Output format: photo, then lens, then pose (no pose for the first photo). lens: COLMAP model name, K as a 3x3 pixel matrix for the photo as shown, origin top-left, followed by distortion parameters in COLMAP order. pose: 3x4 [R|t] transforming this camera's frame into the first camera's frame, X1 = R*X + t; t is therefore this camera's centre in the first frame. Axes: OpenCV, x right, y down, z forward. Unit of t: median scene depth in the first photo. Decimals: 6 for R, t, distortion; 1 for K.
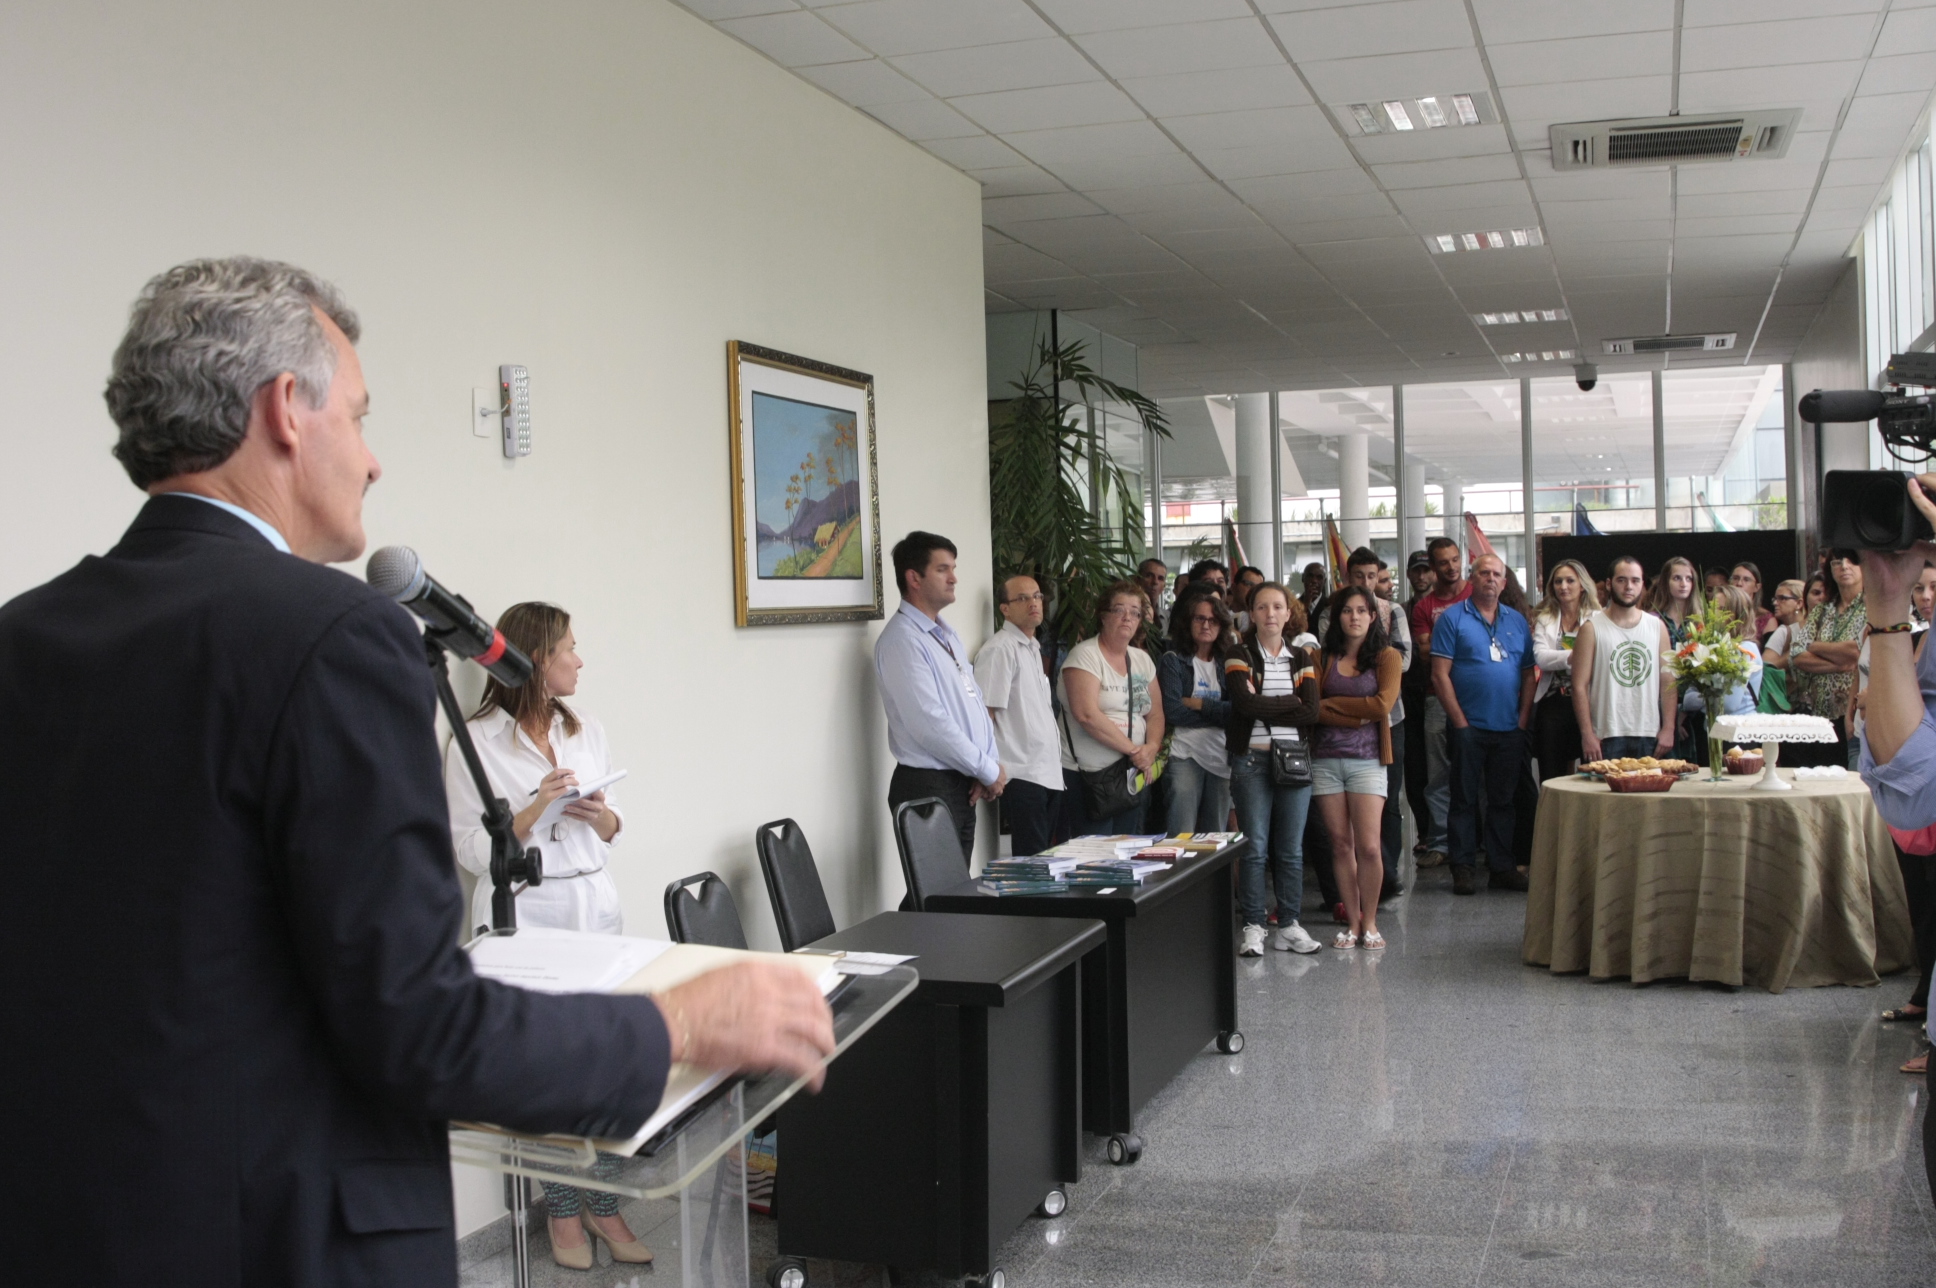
lens RADIAL K [[2198.3, 0, 968.0], [0, 2198.3, 644.0], [0, 0, 1]] dist [-0.126304, 0.177511]
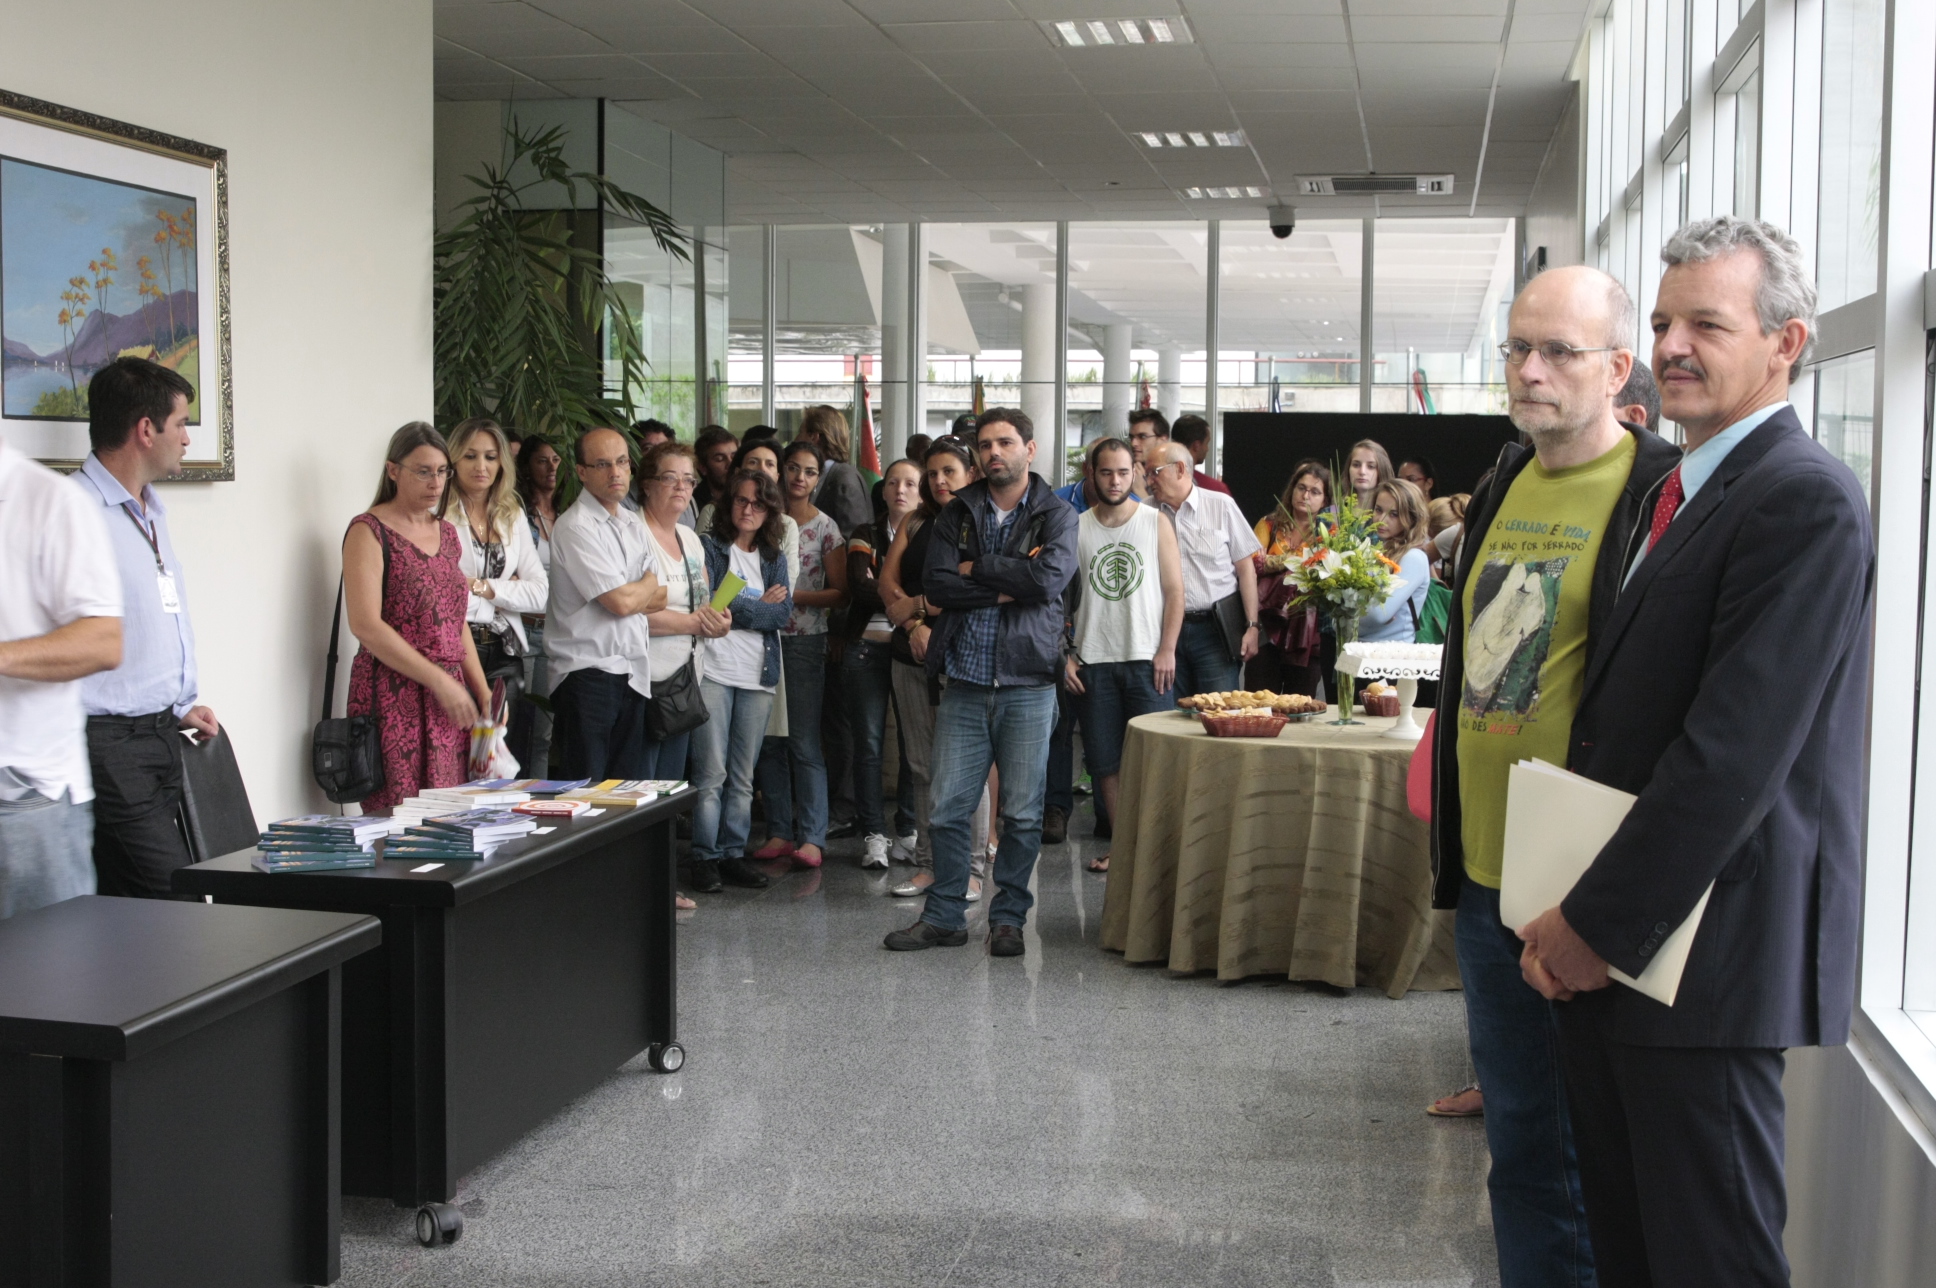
lens RADIAL K [[2522.9, 0, 968.0], [0, 2522.9, 644.0], [0, 0, 1]] dist [-0.053690, 0.033390]
pose [[0.990977, 0.029334, 0.130780, 0.093519], [-0.035668, 0.998288, 0.046352, -0.004091], [-0.129197, -0.050599, 0.990327, 0.116288]]
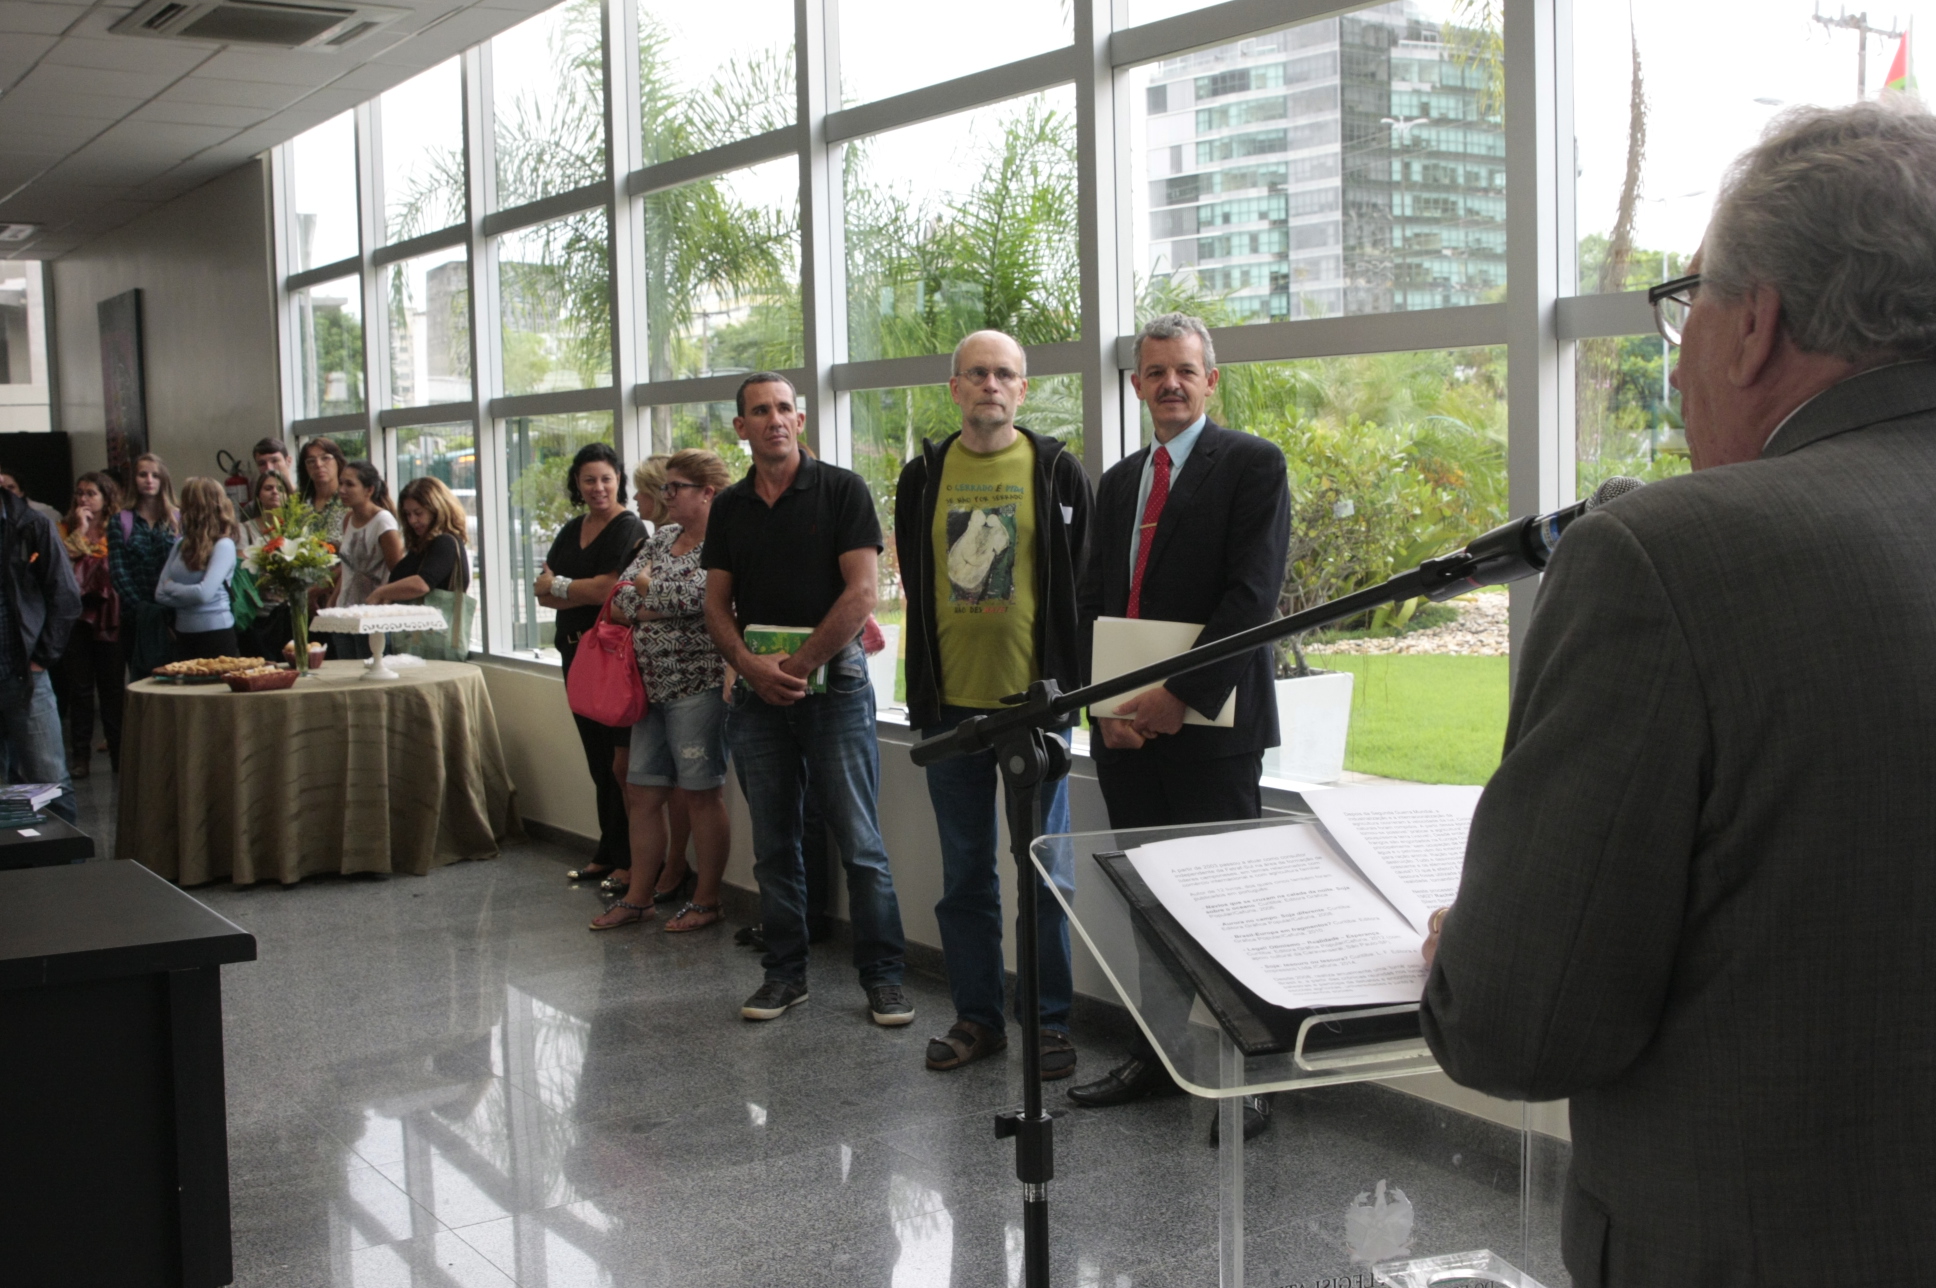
lens RADIAL K [[2198.3, 0, 968.0], [0, 2198.3, 644.0], [0, 0, 1]] dist [-0.126304, 0.177511]
pose [[0.629777, -0.054674, 0.774850, -0.252485], [0.023808, 0.998410, 0.051099, 0.005053], [-0.776411, -0.013733, 0.630077, 0.144182]]
